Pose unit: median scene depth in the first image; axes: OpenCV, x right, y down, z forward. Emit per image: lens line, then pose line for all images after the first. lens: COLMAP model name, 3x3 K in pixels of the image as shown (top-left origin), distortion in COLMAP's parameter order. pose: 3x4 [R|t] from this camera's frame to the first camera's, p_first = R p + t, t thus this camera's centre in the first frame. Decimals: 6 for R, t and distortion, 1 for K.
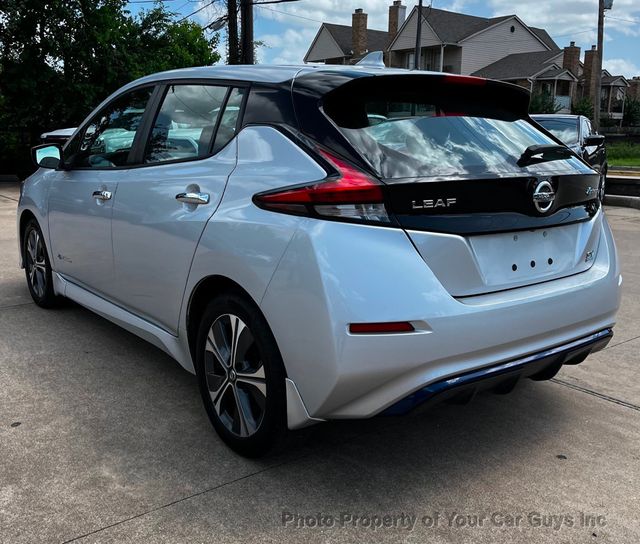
lens RADIAL K [[661.0, 0, 320.0], [0, 661.0, 272.0], [0, 0, 1]] dist [0.016919, 0.006416]
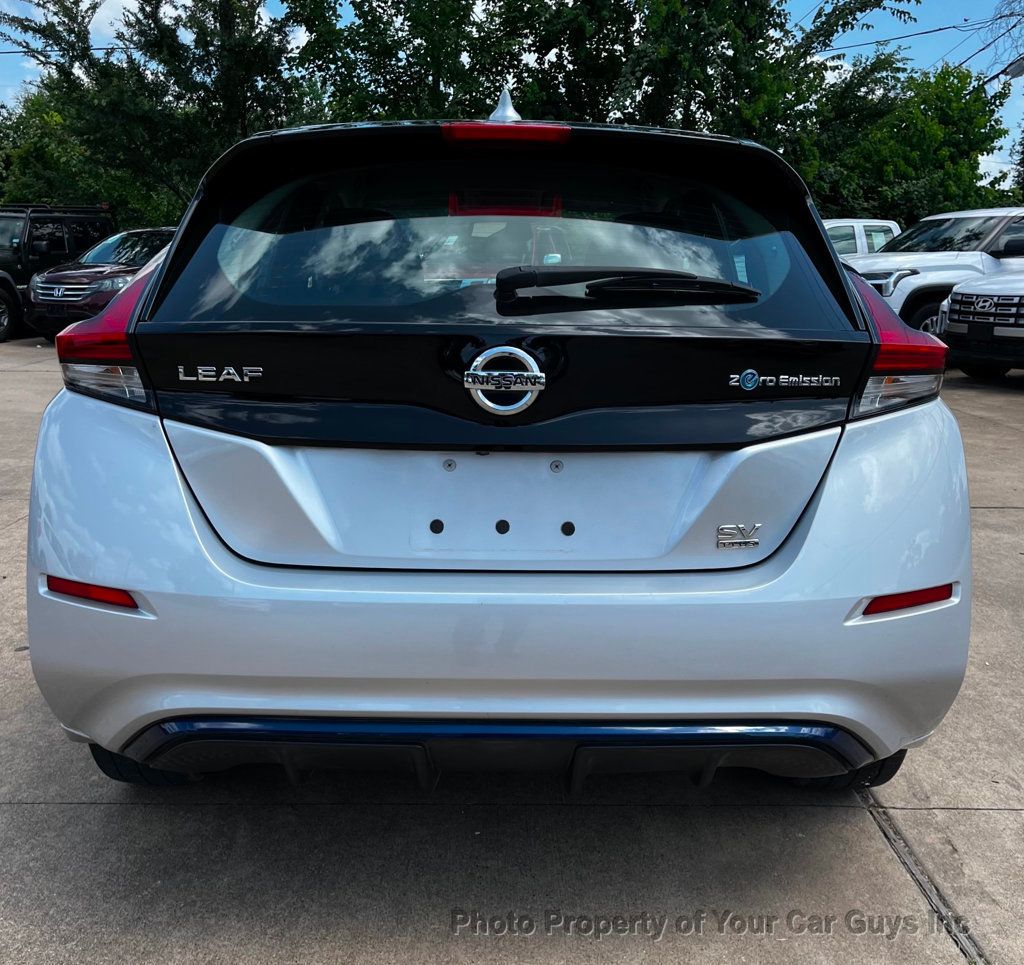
lens RADIAL K [[1068.9, 0, 512.0], [0, 1068.9, 482.5], [0, 0, 1]] dist [0.108955, -0.162702]
pose [[0.792434, 0.120005, -0.598037, 0.666866], [-0.126874, 0.991440, 0.030832, -0.057775], [0.596617, 0.051443, 0.800876, 0.361948]]
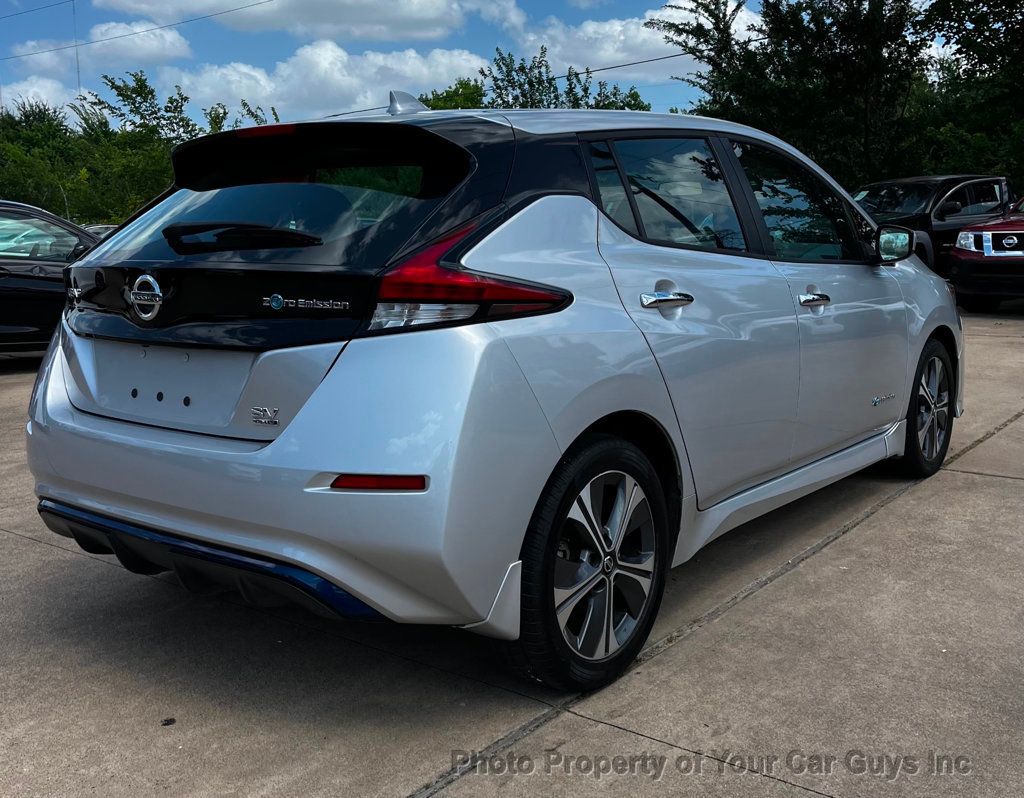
lens RADIAL K [[1068.6, 0, 514.0], [0, 1068.6, 347.4], [0, 0, 1]] dist [0.019251, -0.004676]
pose [[0.242113, 0.095475, -0.965539, 1.272882], [-0.179665, 0.982348, 0.052085, -0.159813], [0.953468, 0.160863, 0.254993, 0.924899]]
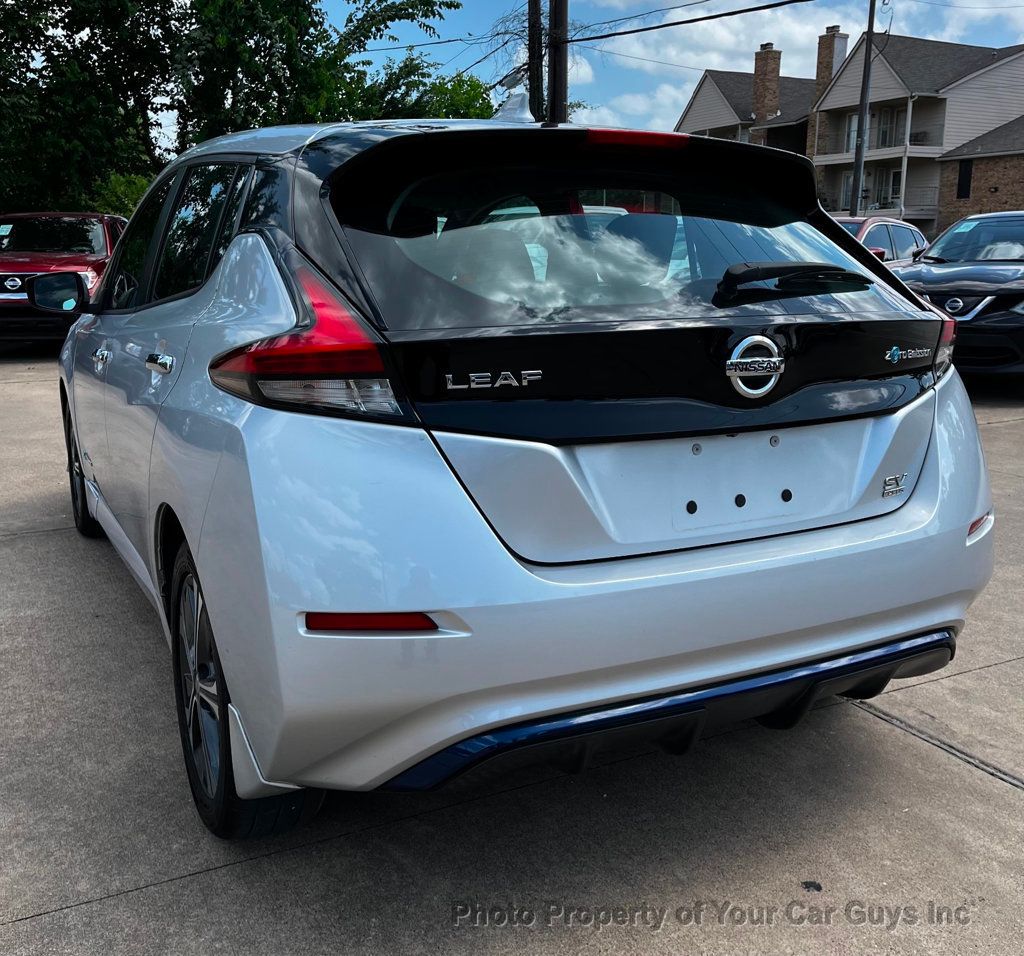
lens RADIAL K [[1053.8, 0, 512.0], [0, 1053.8, 478.0], [0, 0, 1]] dist [0.011381, 0.029100]
pose [[0.982907, 0.024641, -0.182448, 0.258999], [-0.023952, 0.999695, 0.005978, -0.026050], [0.182539, -0.001506, 0.983197, 0.161370]]
